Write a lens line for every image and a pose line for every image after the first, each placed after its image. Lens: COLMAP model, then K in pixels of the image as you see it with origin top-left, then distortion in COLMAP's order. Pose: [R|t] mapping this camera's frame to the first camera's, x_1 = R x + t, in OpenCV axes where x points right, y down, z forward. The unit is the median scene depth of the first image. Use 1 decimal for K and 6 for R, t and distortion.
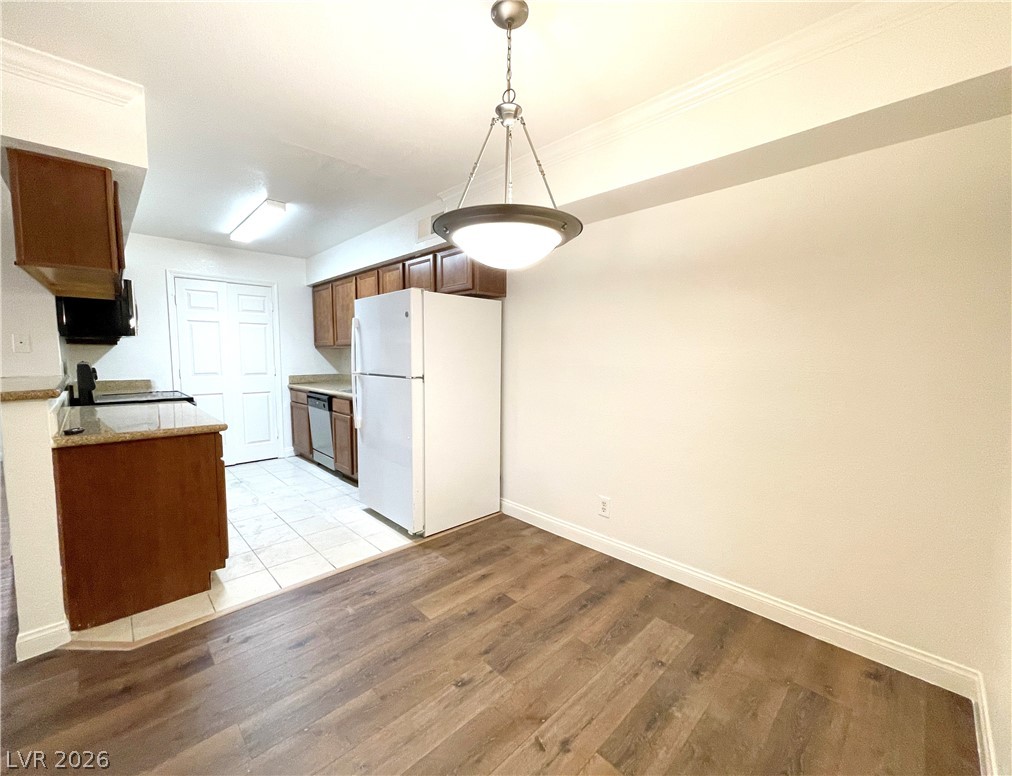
lens RADIAL K [[416.8, 0, 492.8], [0, 416.8, 389.7], [0, 0, 1]] dist [0.010730, 0.000219]
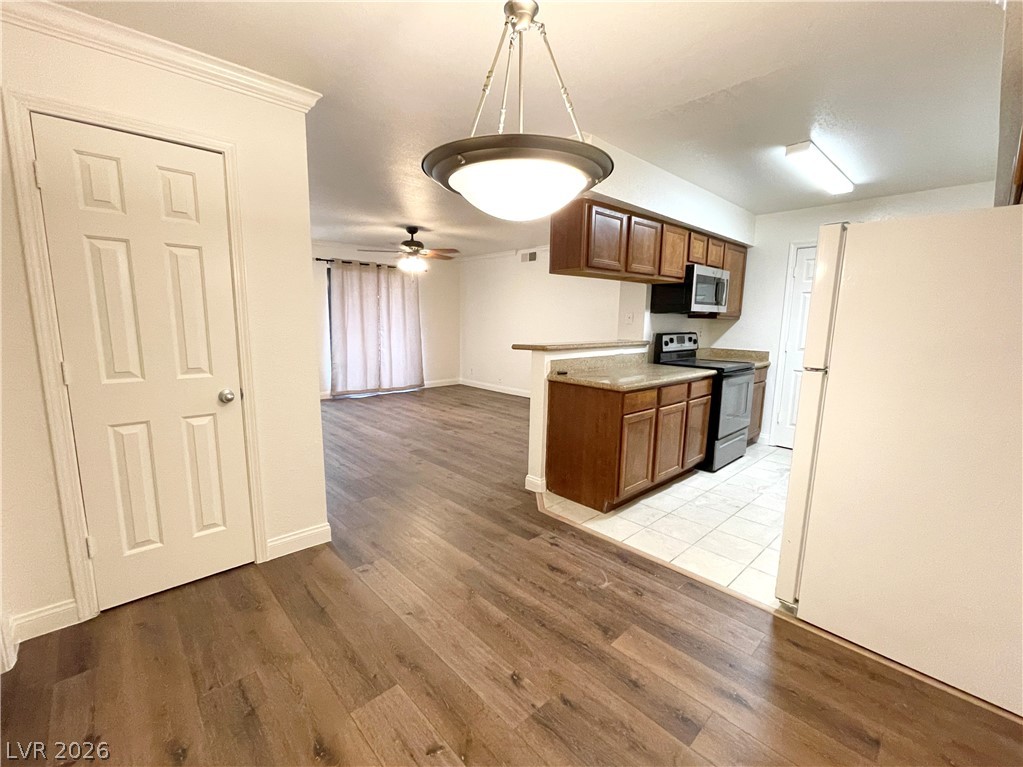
lens RADIAL K [[445.0, 0, 507.8], [0, 445.0, 383.7], [0, 0, 1]] dist [0.001346, 0.000044]
pose [[-0.007760, 0.139572, -0.990181, 0.555415], [-0.102498, 0.984885, 0.139629, -0.060269], [0.994703, 0.102575, 0.006663, 0.612570]]
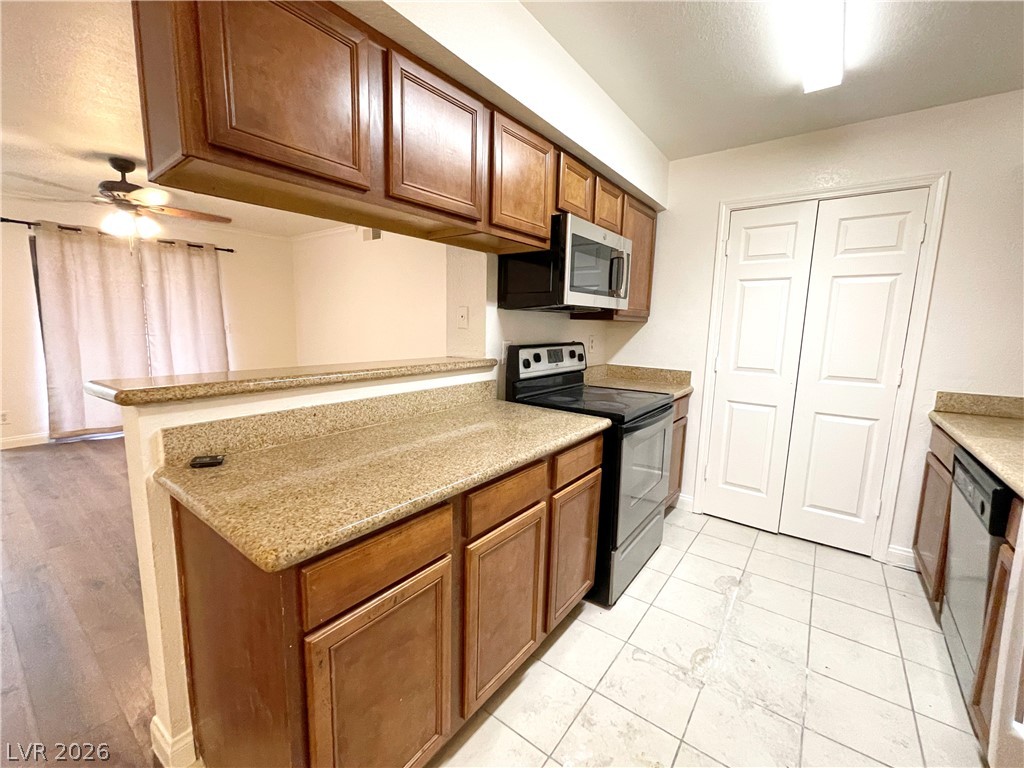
lens RADIAL K [[428.6, 0, 509.9], [0, 428.6, 385.0], [0, 0, 1]] dist [-0.000409, -0.000112]
pose [[0.169145, 0.139574, -0.975658, -0.276479], [-0.105950, 0.986760, 0.122795, -0.099715], [0.979880, 0.082601, 0.181693, 1.016922]]
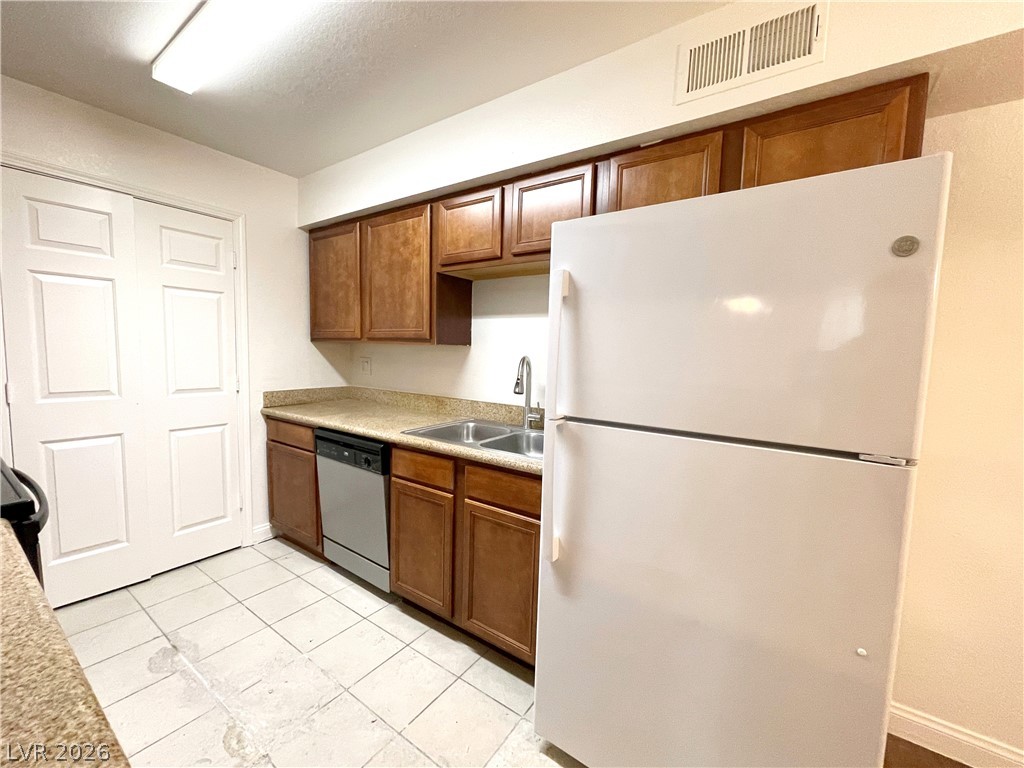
lens RADIAL K [[417.3, 0, 506.9], [0, 417.3, 385.9], [0, 0, 1]] dist [0.010289, 0.000015]
pose [[0.981126, 0.007586, 0.193223, -0.594624], [-0.007943, 0.999968, 0.001074, -0.092538], [-0.193209, -0.002588, 0.981154, 0.857473]]
